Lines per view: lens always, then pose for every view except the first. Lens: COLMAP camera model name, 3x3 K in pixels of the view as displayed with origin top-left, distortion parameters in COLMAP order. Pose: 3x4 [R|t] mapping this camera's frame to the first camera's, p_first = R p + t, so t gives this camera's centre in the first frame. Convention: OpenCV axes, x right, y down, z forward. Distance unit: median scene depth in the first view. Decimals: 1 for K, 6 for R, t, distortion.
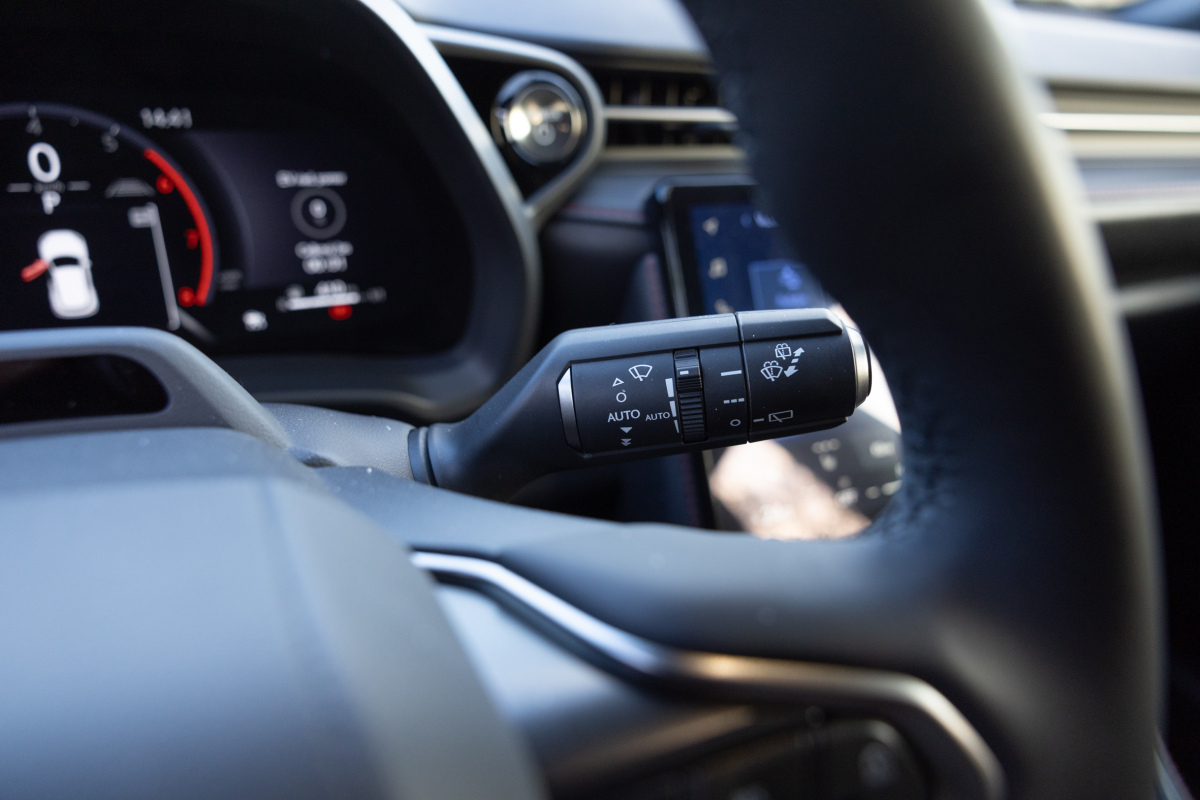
lens RADIAL K [[820.6, 0, 596.9], [0, 820.6, 400.1], [0, 0, 1]] dist [0.034804, 0.003643]
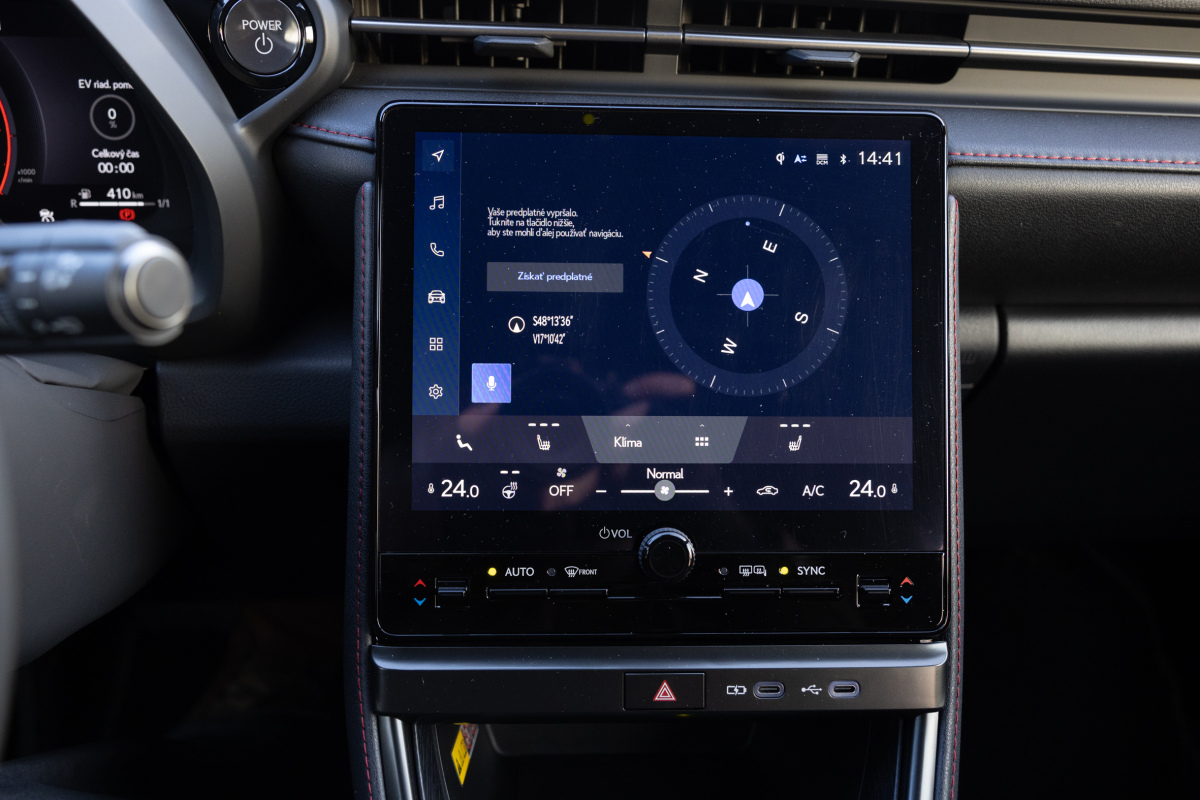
lens RADIAL K [[997.7, 0, 585.5], [0, 997.7, 393.4], [0, 0, 1]] dist [0.003646, 0.014140]
pose [[0.926500, 0.150165, -0.345035, 0.765521], [-0.145723, 0.988559, 0.038937, -0.024731], [0.346934, 0.014204, 0.937782, 0.049487]]
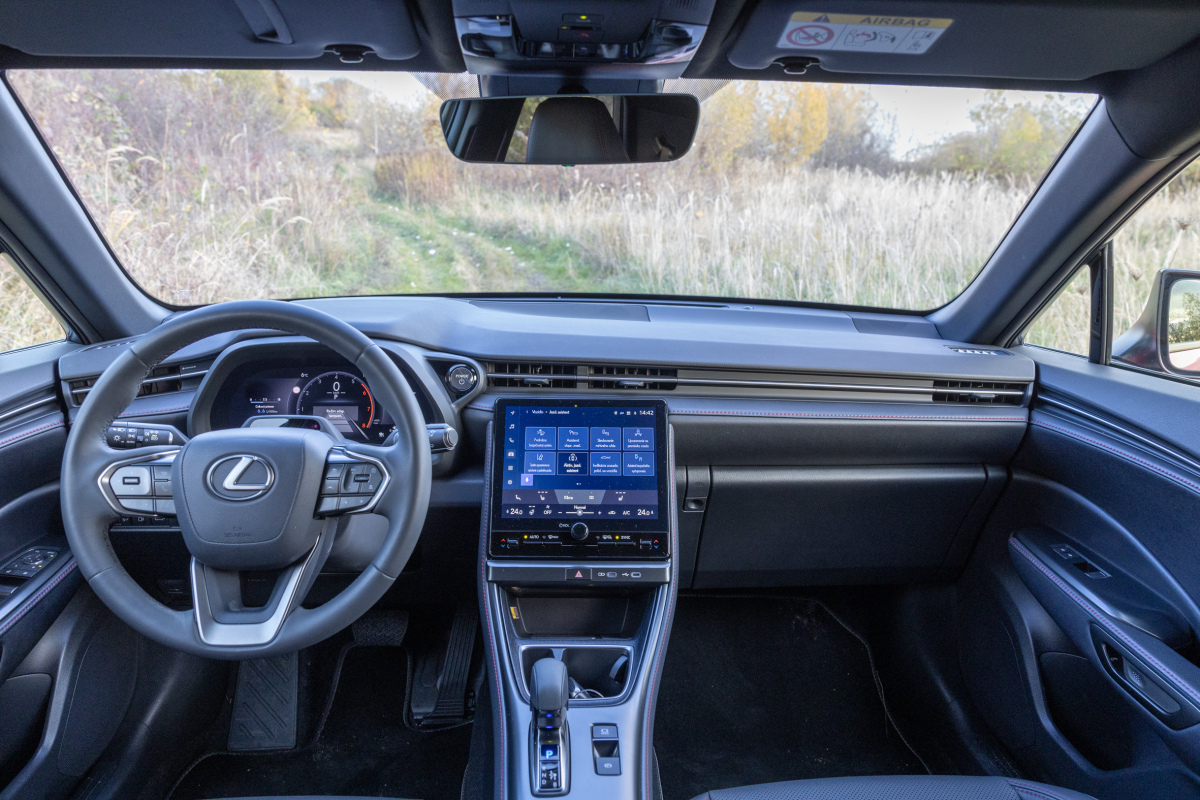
lens RADIAL K [[820.6, 0, 581.5], [0, 820.6, 387.5], [0, 0, 1]] dist [0.034804, 0.003643]
pose [[0.912173, 0.032875, -0.408485, 1.734482], [-0.147969, 0.955954, -0.253489, 0.460326], [0.382159, 0.291669, 0.876860, -1.695795]]
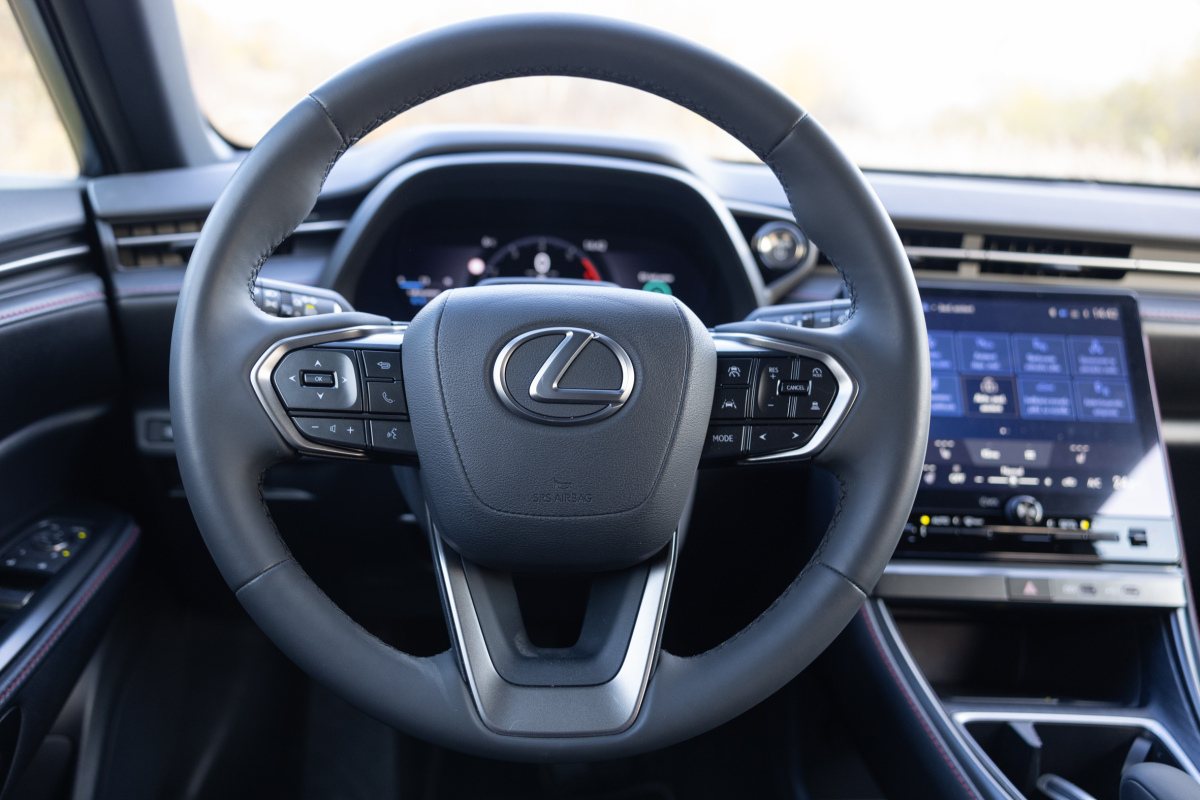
lens RADIAL K [[899.1, 0, 563.6], [0, 899.1, 415.1], [0, 0, 1]] dist [0.009237, 0.025385]
pose [[0.924490, 0.074528, -0.373850, 0.280729], [-0.162398, 0.964258, -0.209365, 0.554849], [0.344885, 0.254268, 0.903550, -0.952810]]
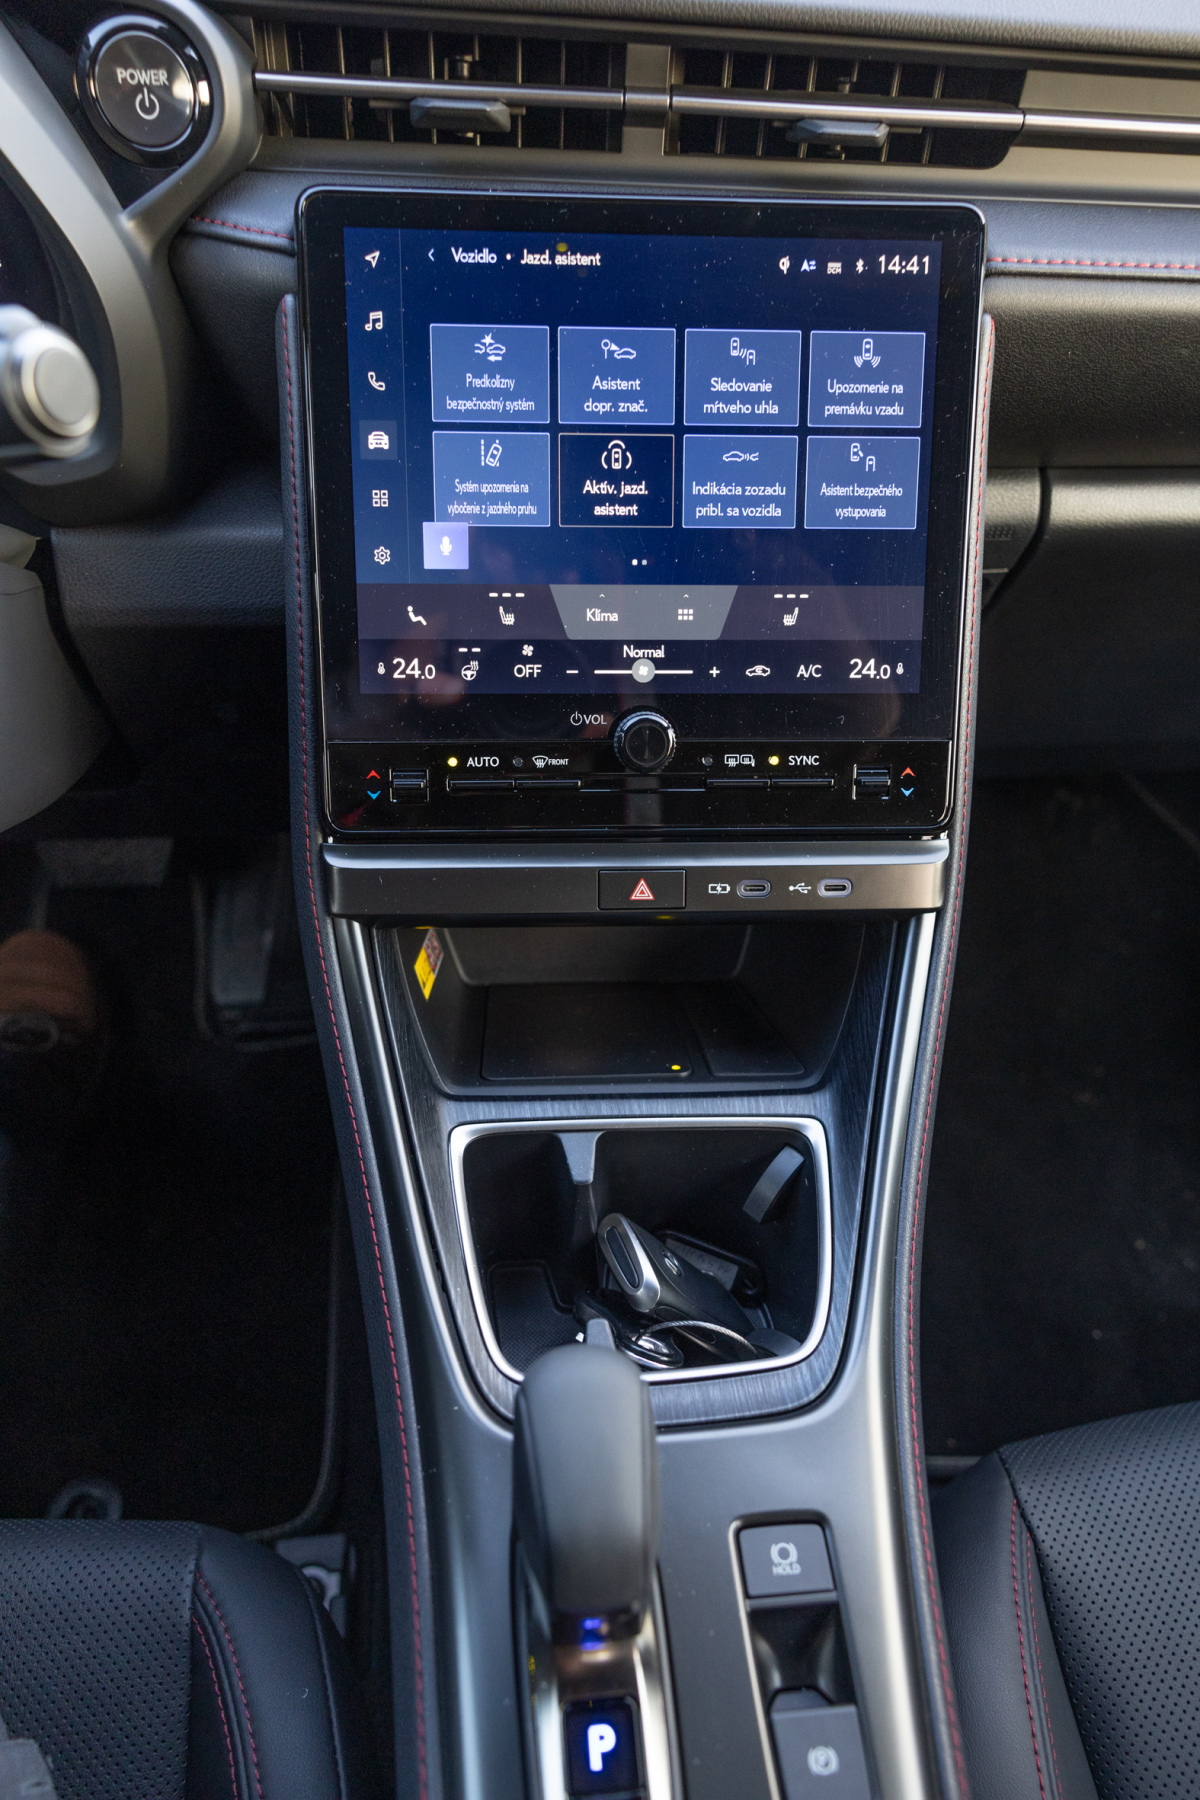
lens RADIAL K [[1231.0, 0, 597.6], [0, 1231.0, 919.0], [0, 0, 1]] dist [0.034804, 0.003643]
pose [[0.933538, 0.208402, -0.291675, 0.852857], [-0.143095, 0.962655, 0.229825, 0.081208], [0.328679, -0.172813, 0.928497, -0.083067]]
